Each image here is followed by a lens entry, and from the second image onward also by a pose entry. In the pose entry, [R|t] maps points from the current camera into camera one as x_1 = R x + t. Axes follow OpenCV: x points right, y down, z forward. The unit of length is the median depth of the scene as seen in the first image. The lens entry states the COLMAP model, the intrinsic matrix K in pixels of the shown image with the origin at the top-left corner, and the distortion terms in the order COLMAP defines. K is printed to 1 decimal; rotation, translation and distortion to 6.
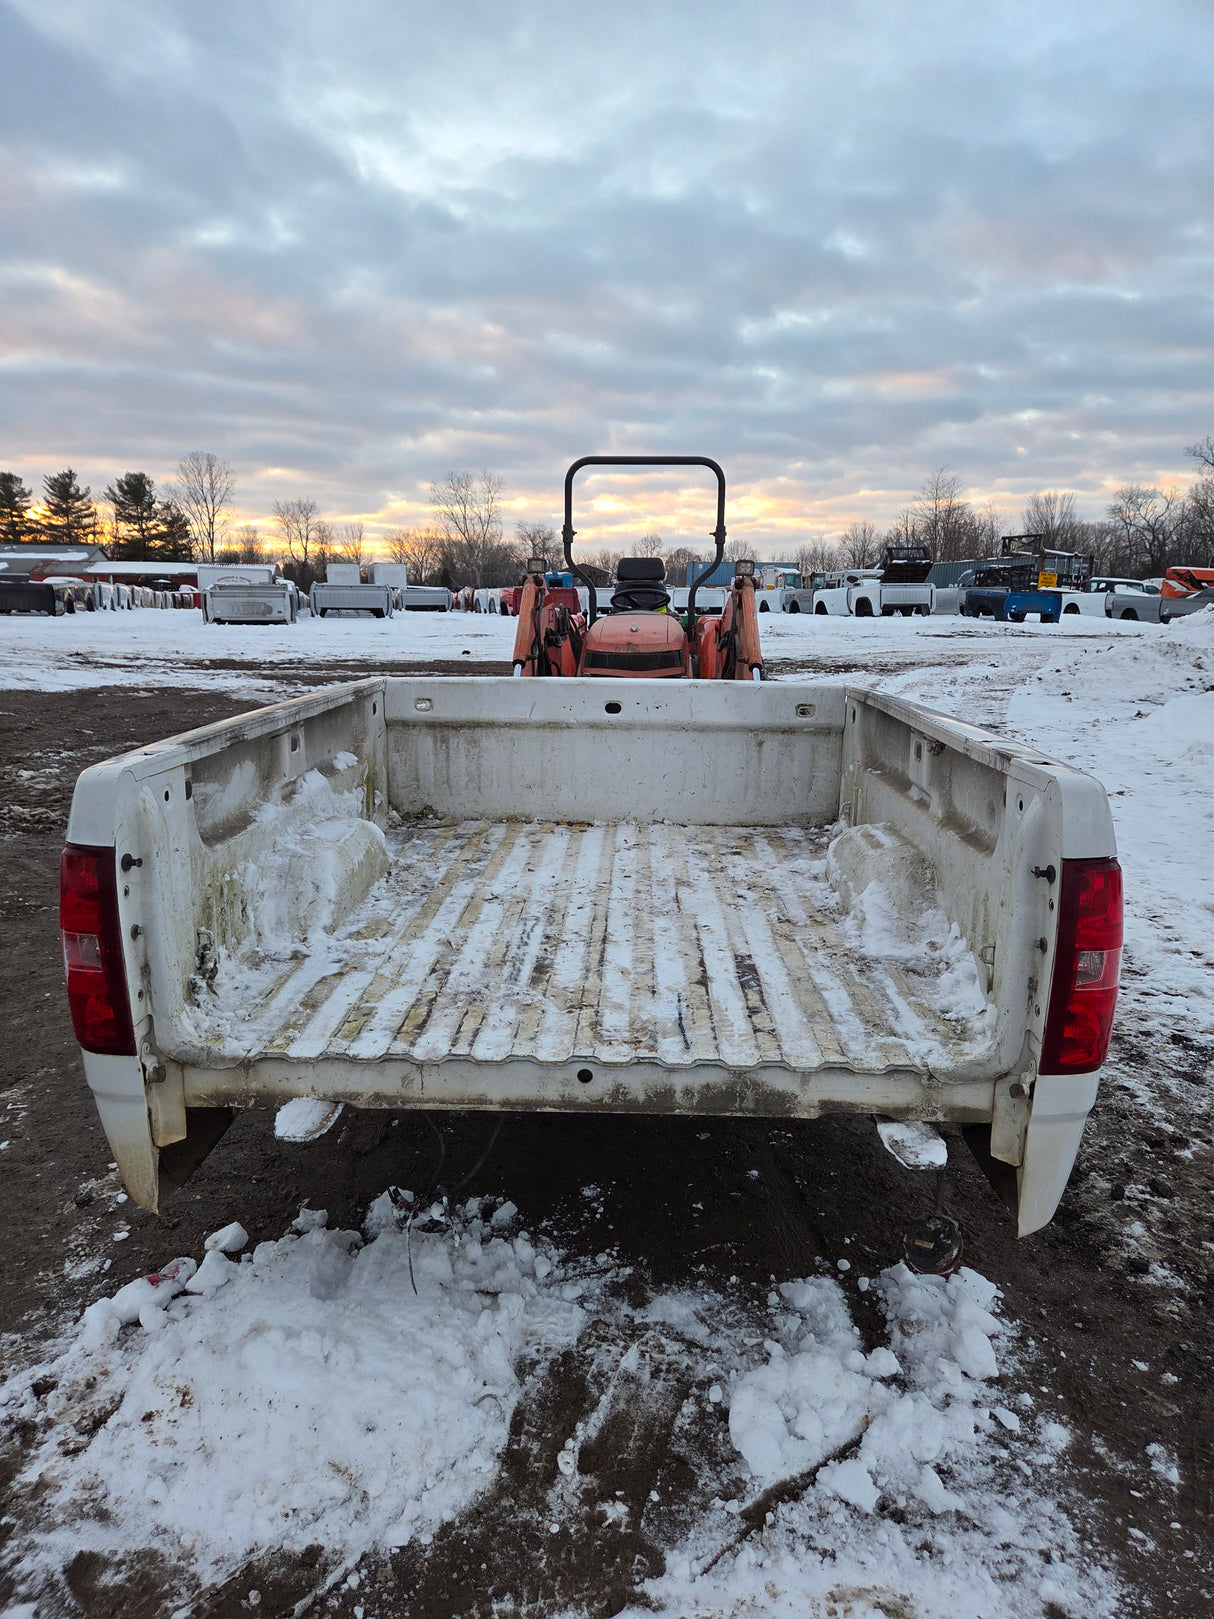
lens RADIAL K [[1075.6, 0, 599.0], [0, 1075.6, 809.0], [0, 0, 1]] dist [0.080824, -0.068077]
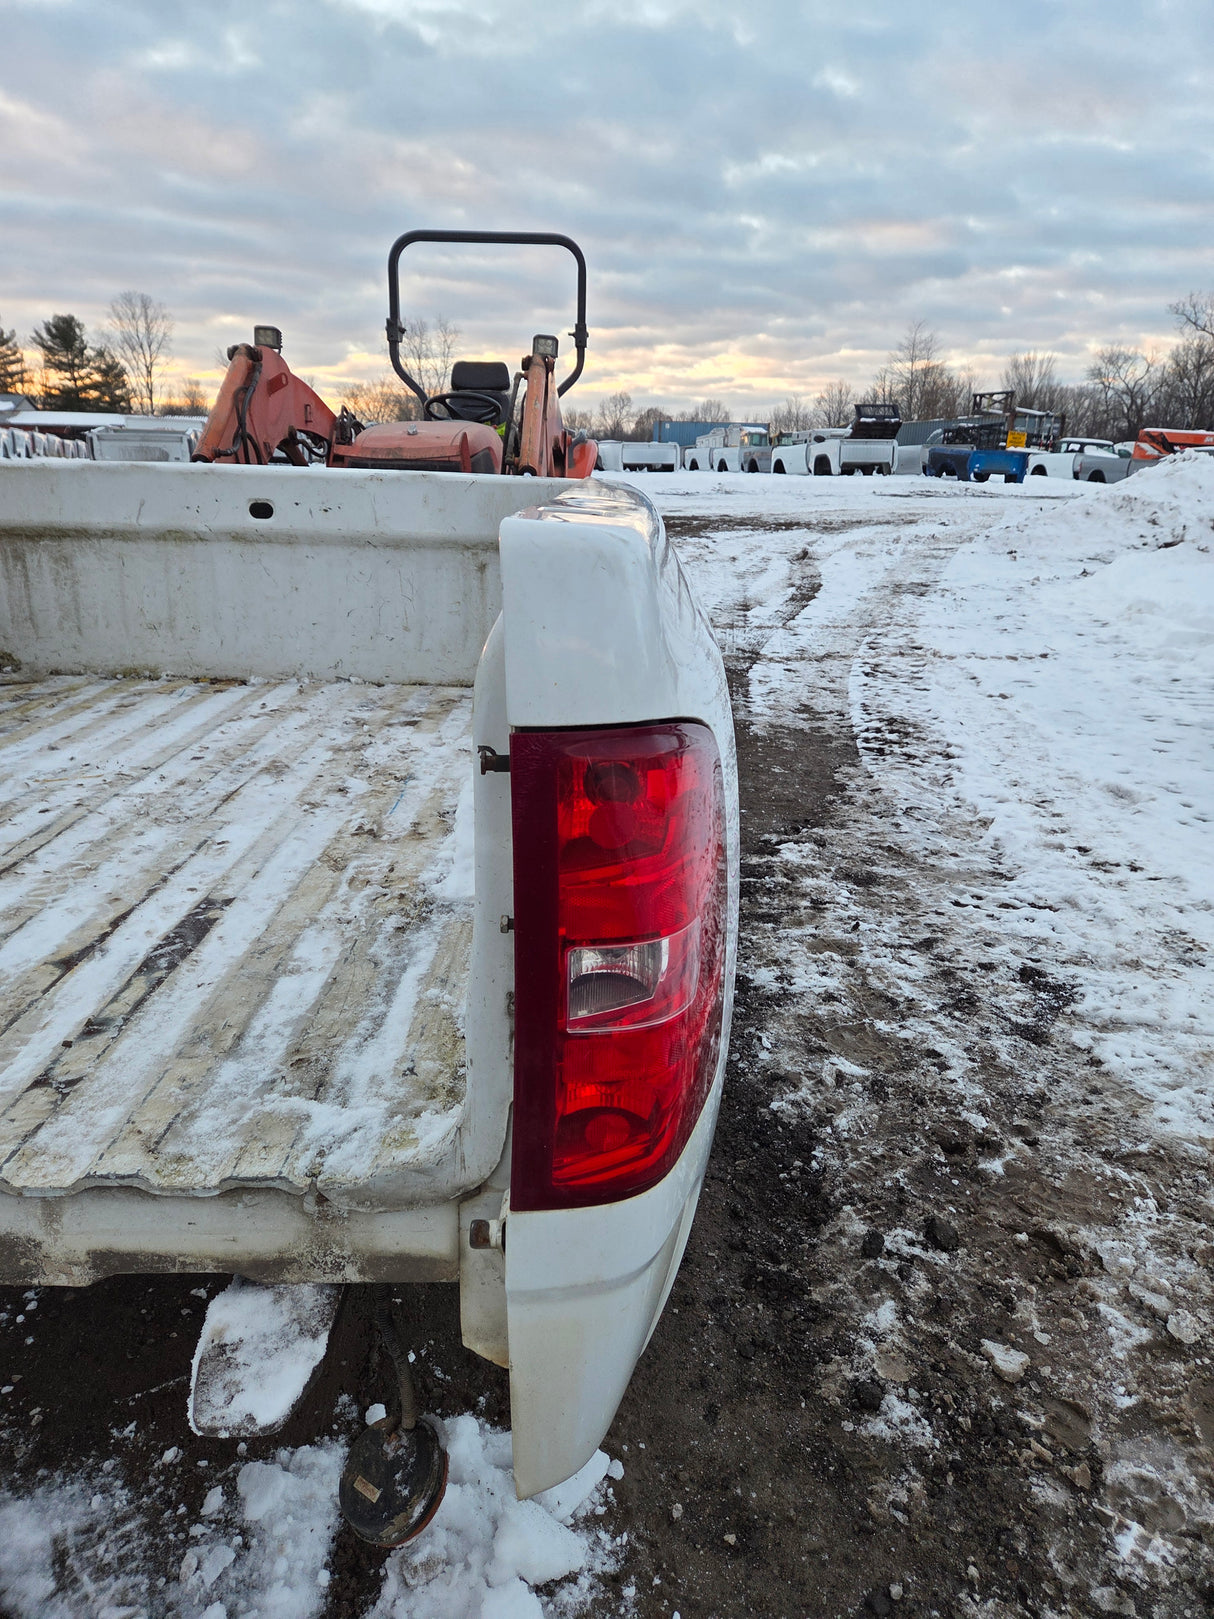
lens RADIAL K [[1075.6, 0, 617.6], [0, 1075.6, 802.6], [0, 0, 1]] dist [0.080824, -0.068077]
pose [[0.999122, -0.002594, 0.041807, 0.211512], [-0.002038, 0.993889, 0.110361, 0.014110], [-0.041838, -0.110349, 0.993012, 0.282800]]
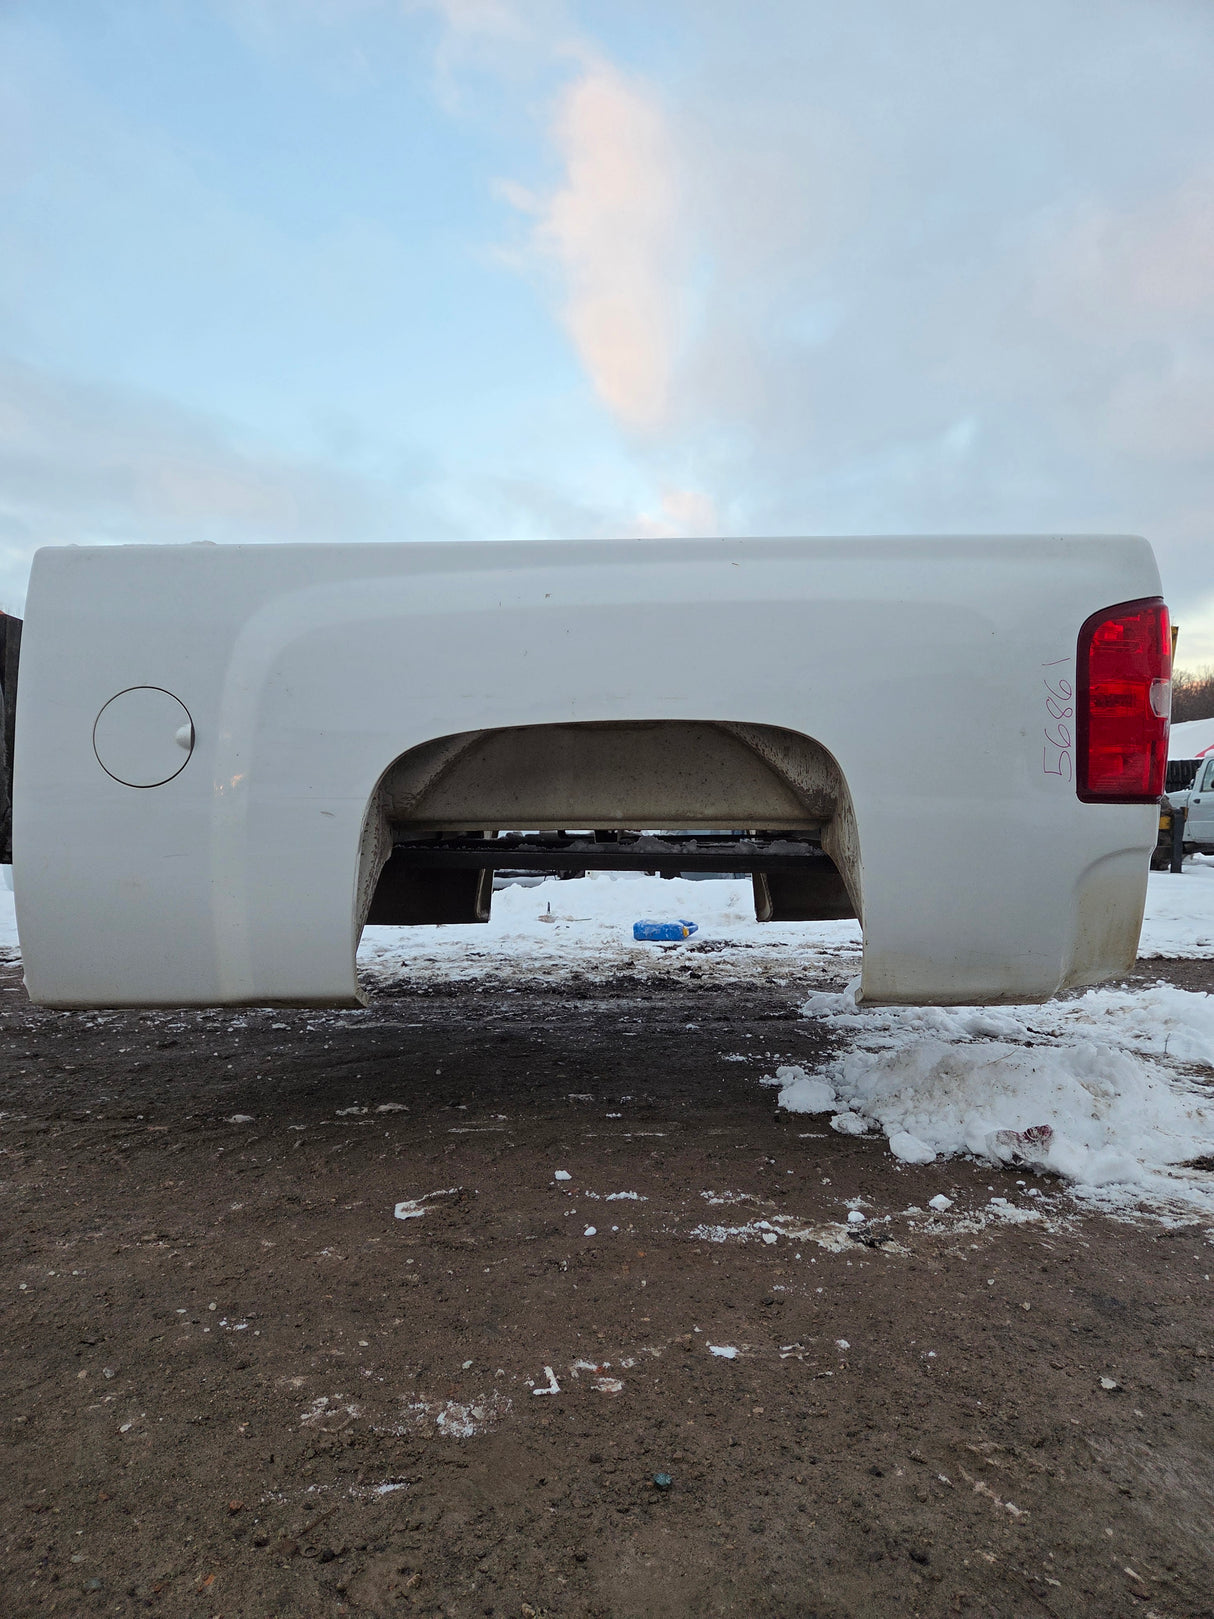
lens RADIAL K [[1080.3, 0, 602.3], [0, 1080.3, 803.8], [0, 0, 1]] dist [0.073123, -0.062625]
pose [[-0.008528, 0.001011, 0.999963, -0.772523], [0.202869, 0.979206, 0.000741, 0.057535], [-0.979169, 0.202868, -0.008555, 0.782937]]
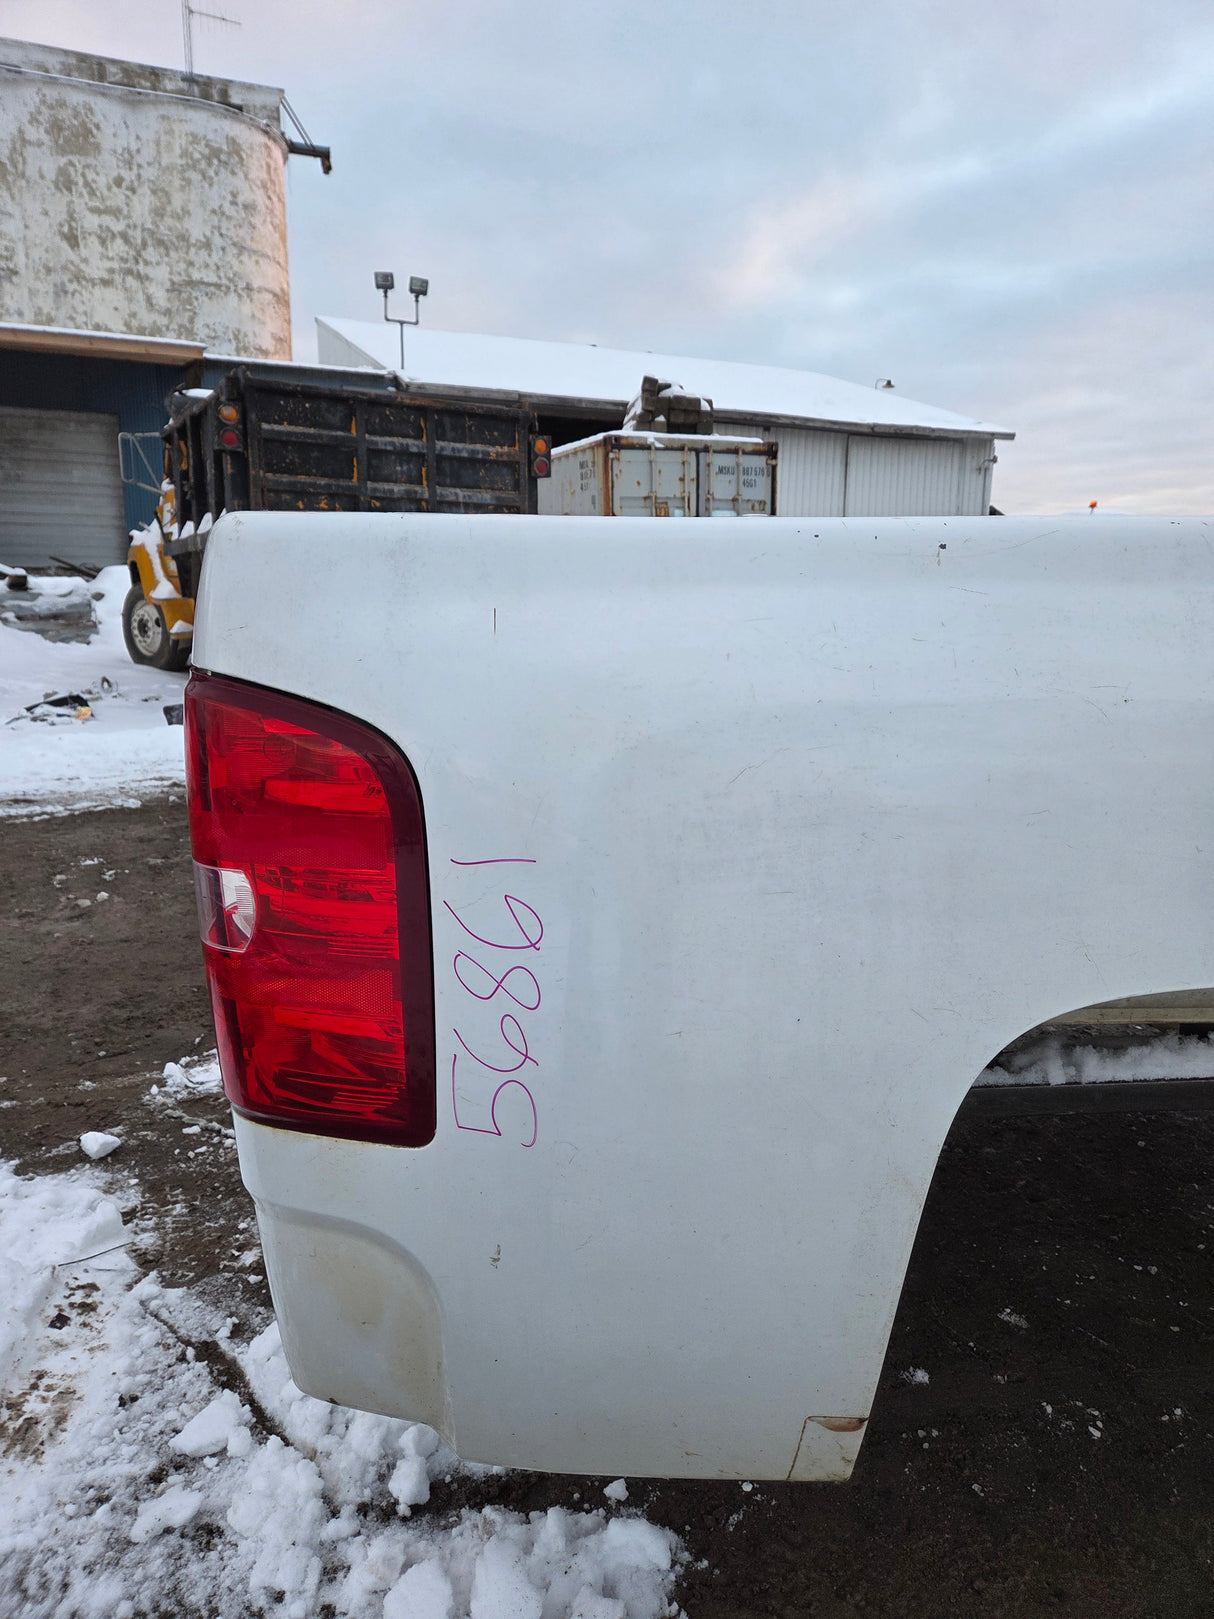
lens RADIAL K [[1080.3, 0, 600.8], [0, 1080.3, 793.2], [0, 0, 1]] dist [0.073123, -0.062625]
pose [[0.080962, 0.179255, -0.980466, 0.464539], [-0.197932, 0.966995, 0.160448, -0.008205], [0.976866, 0.181076, 0.113770, 0.535306]]
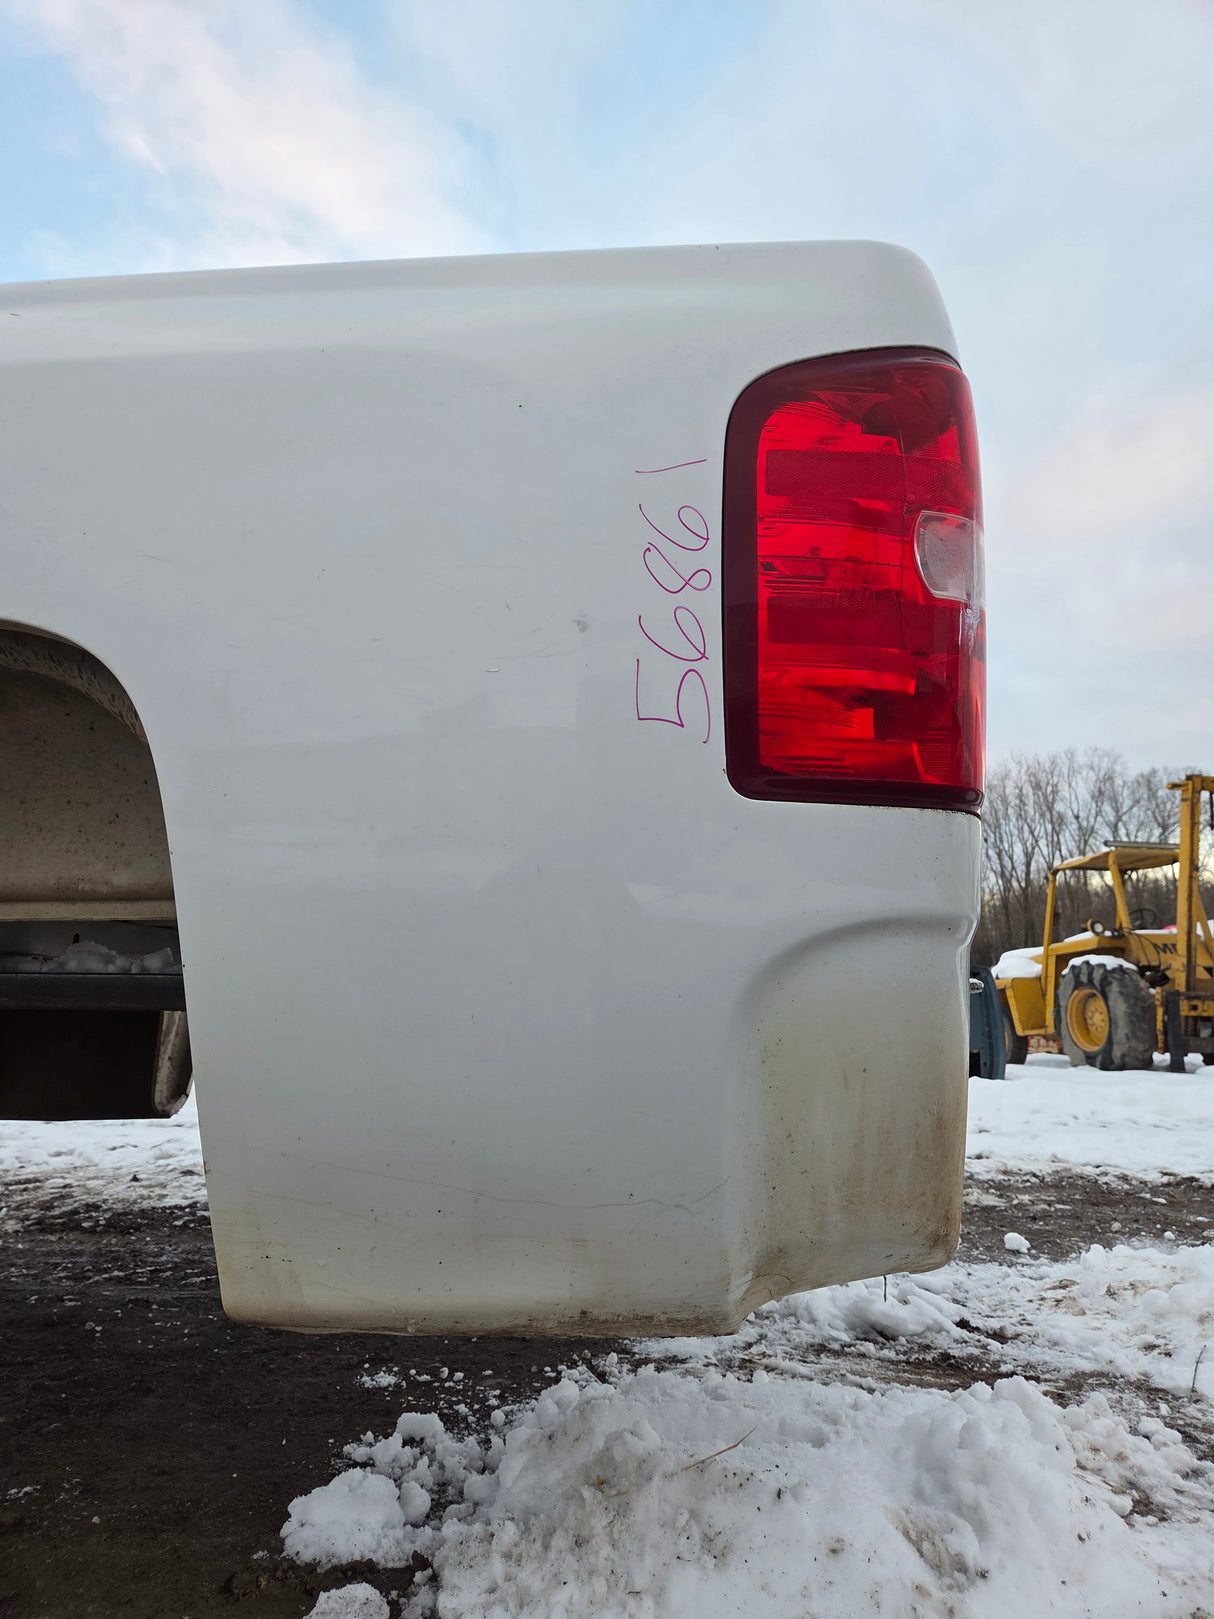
lens RADIAL K [[1080.3, 0, 583.6], [0, 1080.3, 776.7], [0, 0, 1]] dist [0.073123, -0.062625]
pose [[0.080953, 0.198919, 0.976667, -0.458568], [0.198866, 0.956957, -0.211388, 0.136285], [-0.976677, 0.211338, 0.037911, 0.577400]]
